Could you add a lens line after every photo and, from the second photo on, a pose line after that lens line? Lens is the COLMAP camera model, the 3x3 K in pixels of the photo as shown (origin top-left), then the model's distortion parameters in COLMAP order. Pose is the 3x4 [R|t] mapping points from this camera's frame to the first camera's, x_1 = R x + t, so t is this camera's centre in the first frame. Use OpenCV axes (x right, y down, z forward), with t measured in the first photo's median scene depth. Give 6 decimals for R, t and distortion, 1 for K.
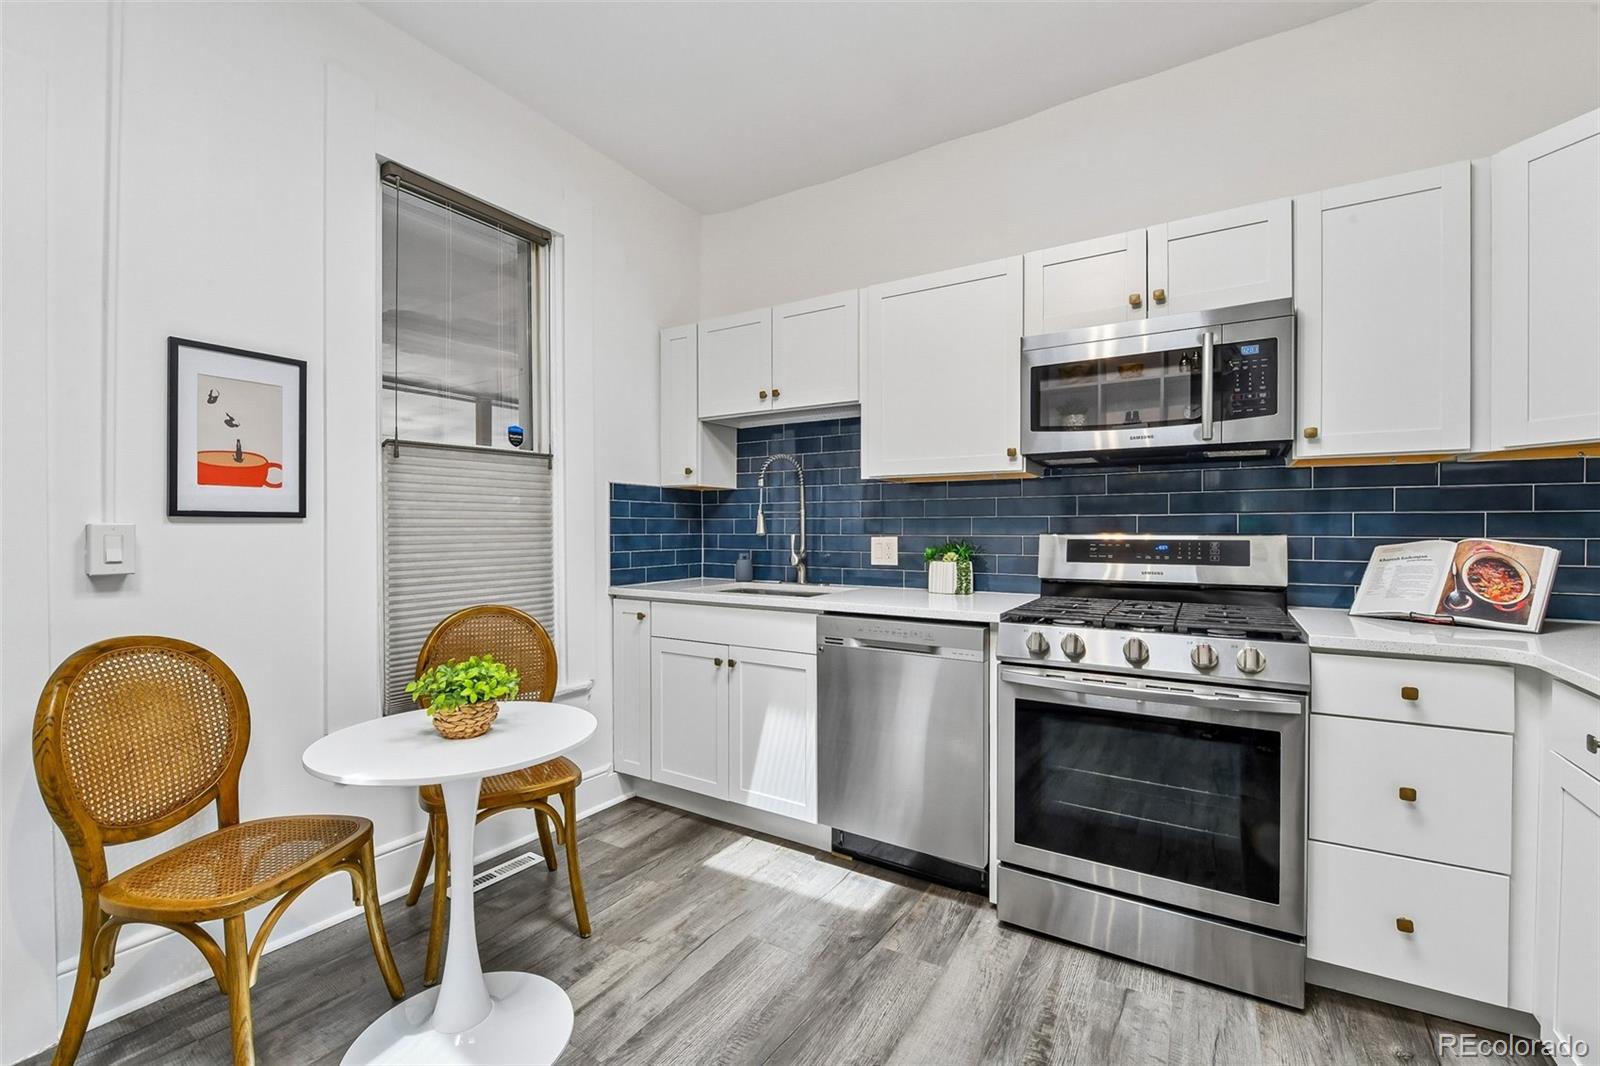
lens RADIAL K [[674.2, 0, 808.7], [0, 674.2, 533.9], [0, 0, 1]] dist [-0.000211, -0.006547]
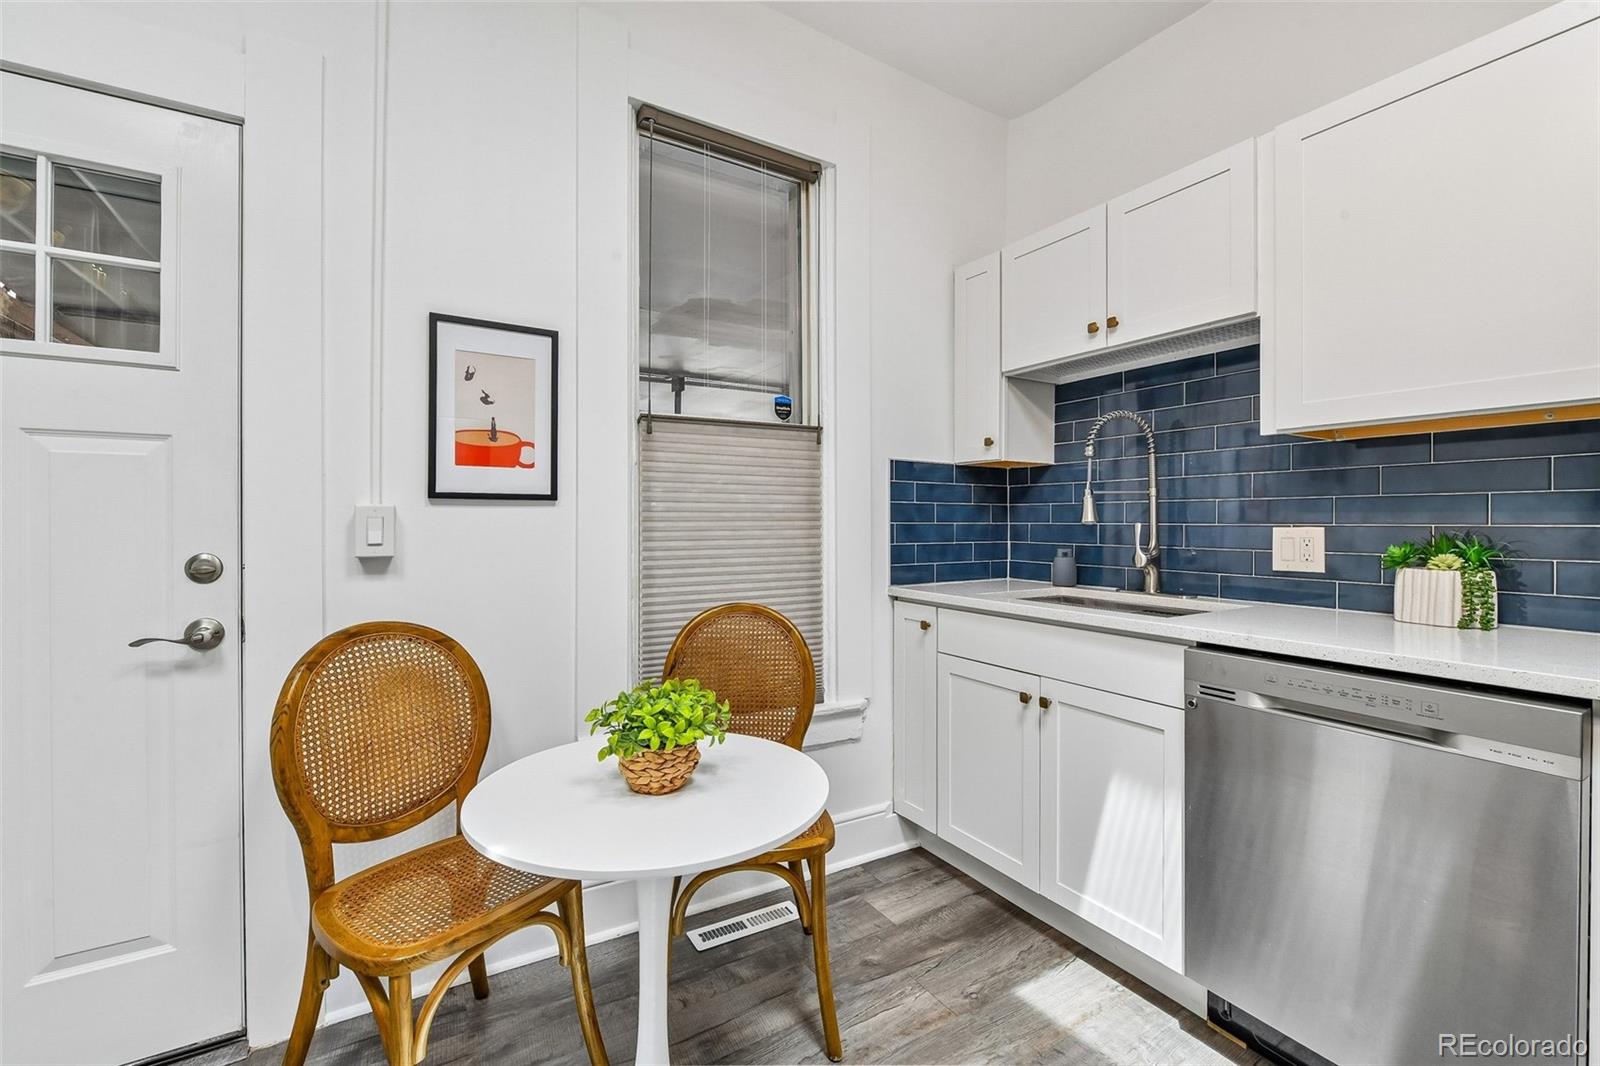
lens RADIAL K [[677.6, 0, 802.5], [0, 677.6, 520.9], [0, 0, 1]] dist [0.001415, -0.006134]
pose [[0.892775, 0.001816, -0.450500, -0.024731], [-0.006336, 0.999944, -0.008524, 0.009157], [0.450459, 0.010464, 0.892736, 0.294682]]
